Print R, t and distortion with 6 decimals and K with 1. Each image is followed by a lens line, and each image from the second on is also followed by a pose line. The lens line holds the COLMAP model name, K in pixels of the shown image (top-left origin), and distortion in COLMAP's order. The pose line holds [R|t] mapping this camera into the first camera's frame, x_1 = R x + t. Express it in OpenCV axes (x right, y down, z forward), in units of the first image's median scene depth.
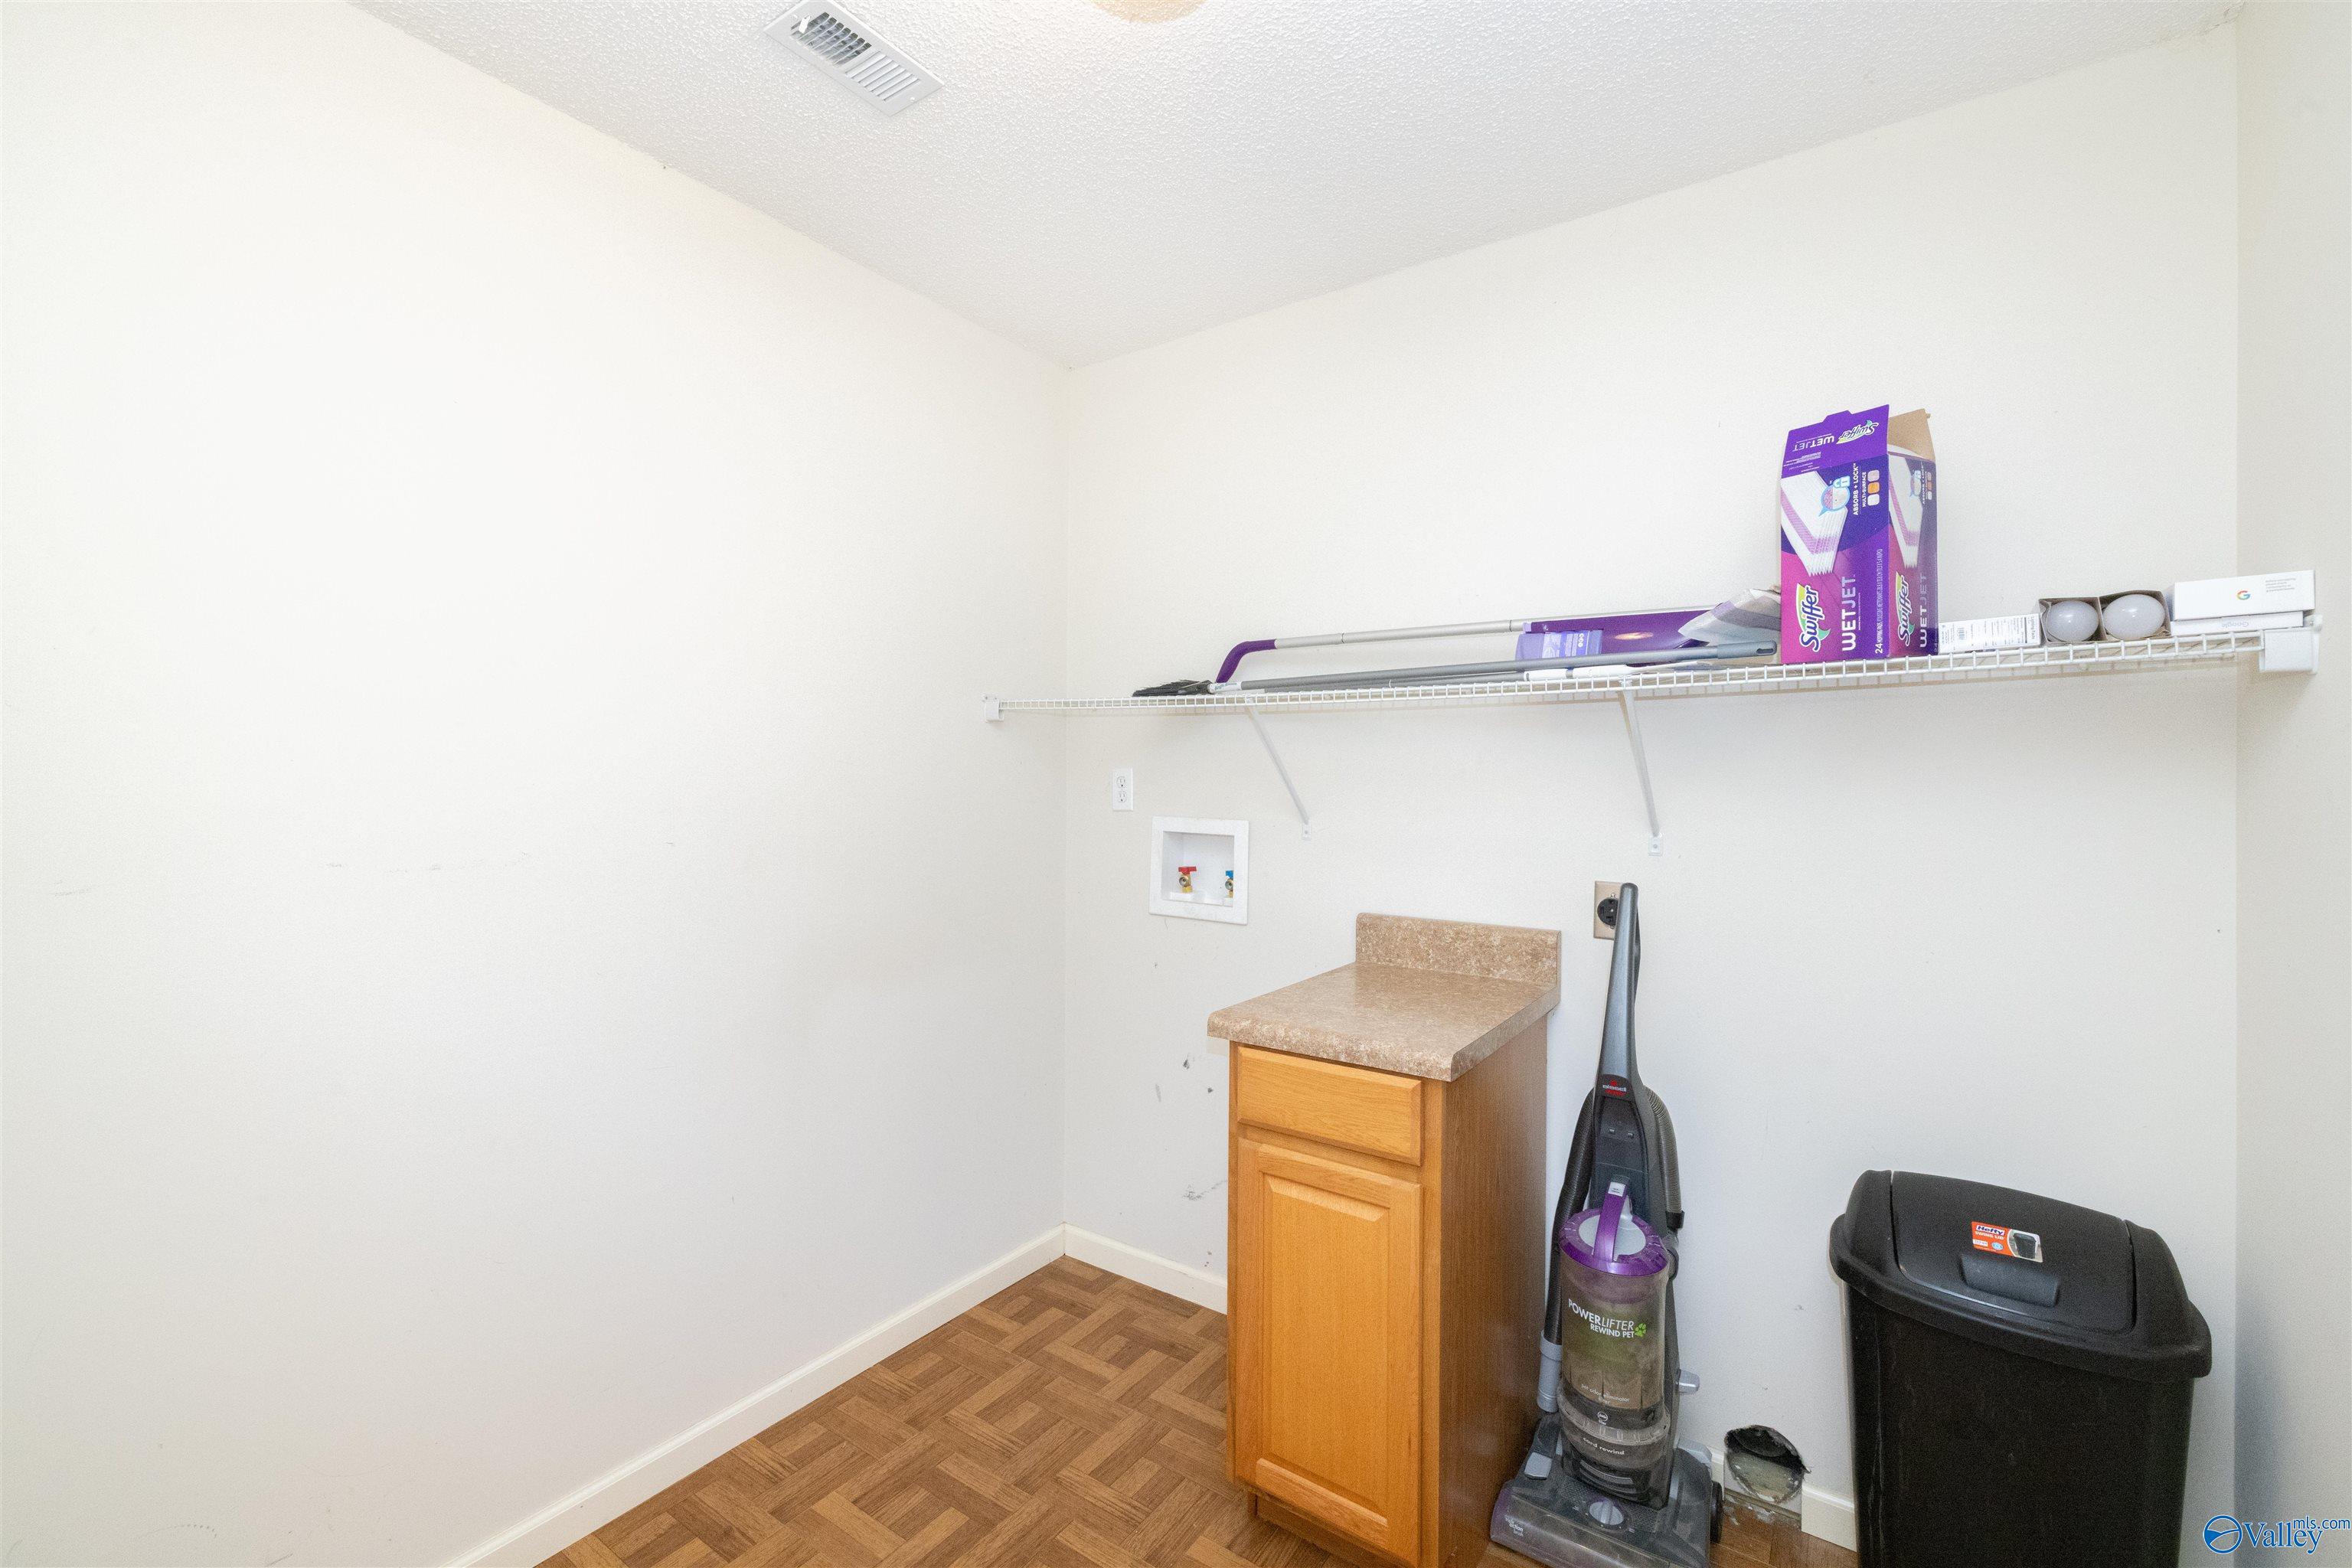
lens RADIAL K [[987.5, 0, 1173.1], [0, 987.5, 770.2], [0, 0, 1]] dist [0.000451, 0.000819]
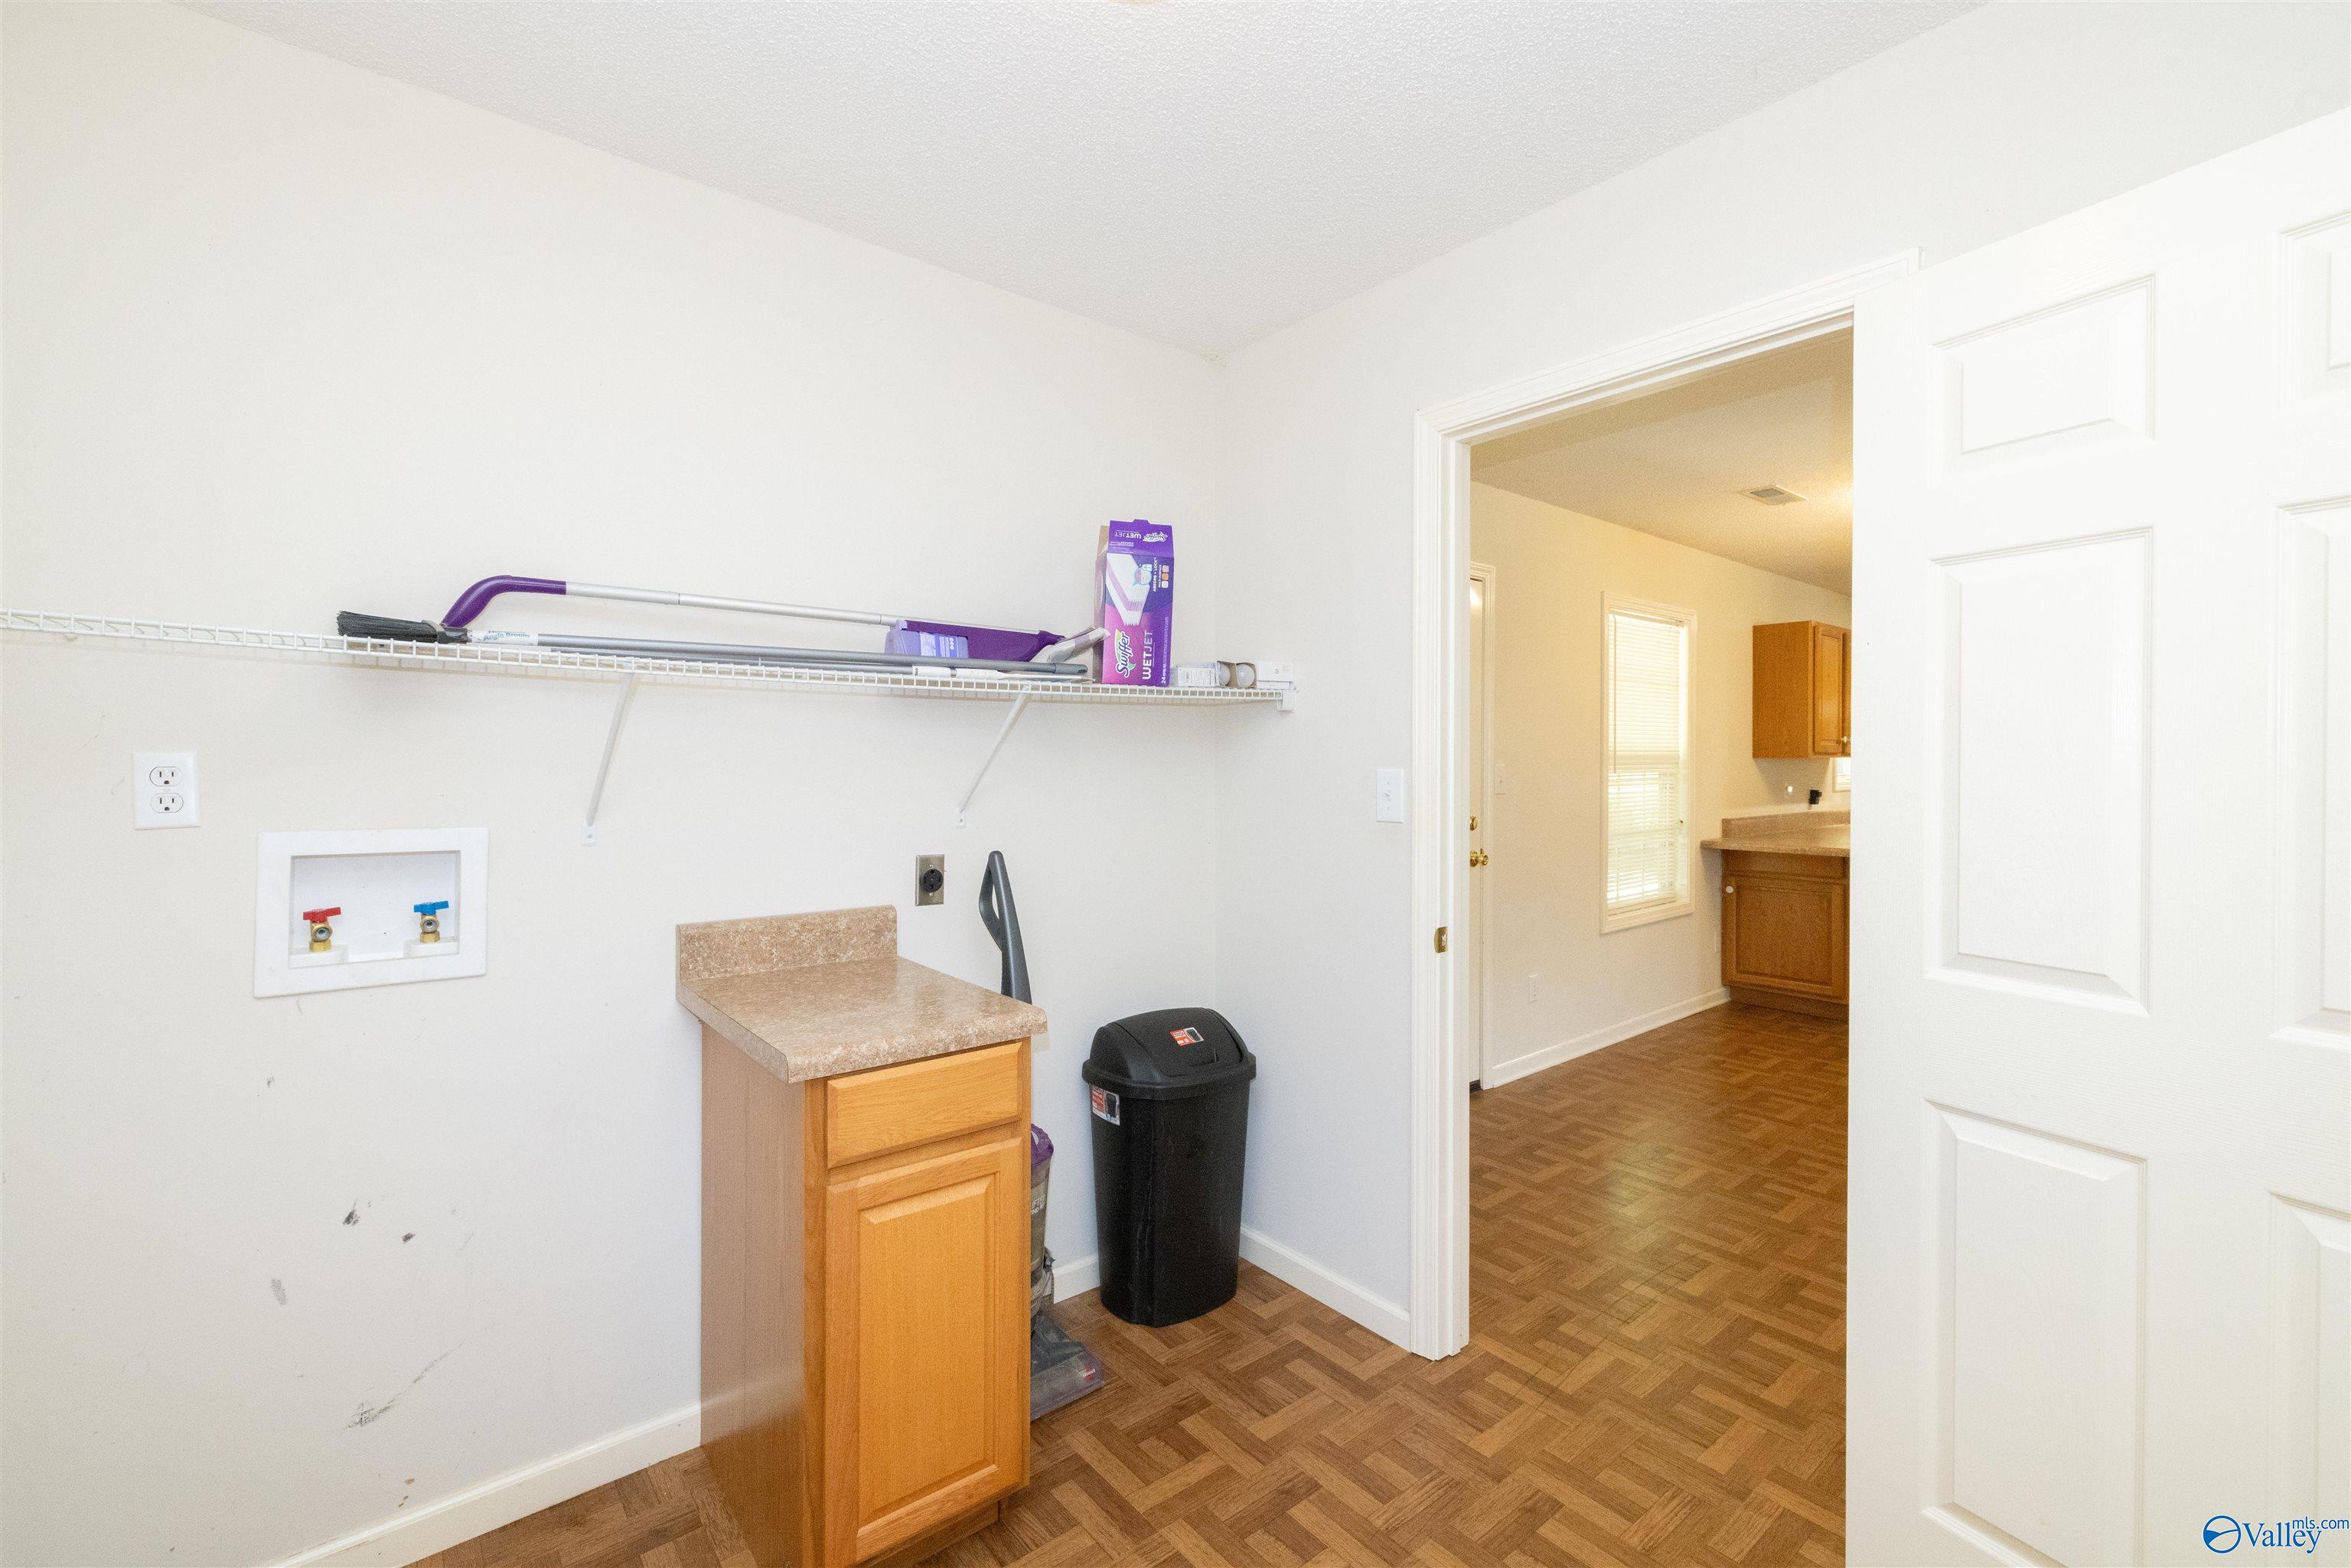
lens RADIAL K [[987.0, 0, 1172.6], [0, 987.0, 770.2], [0, 0, 1]] dist [0.000451, 0.000819]
pose [[0.275663, -0.012468, 0.961173, -0.680923], [-0.005182, 0.999882, 0.014456, -0.003706], [-0.961240, -0.008966, 0.275566, 0.486821]]
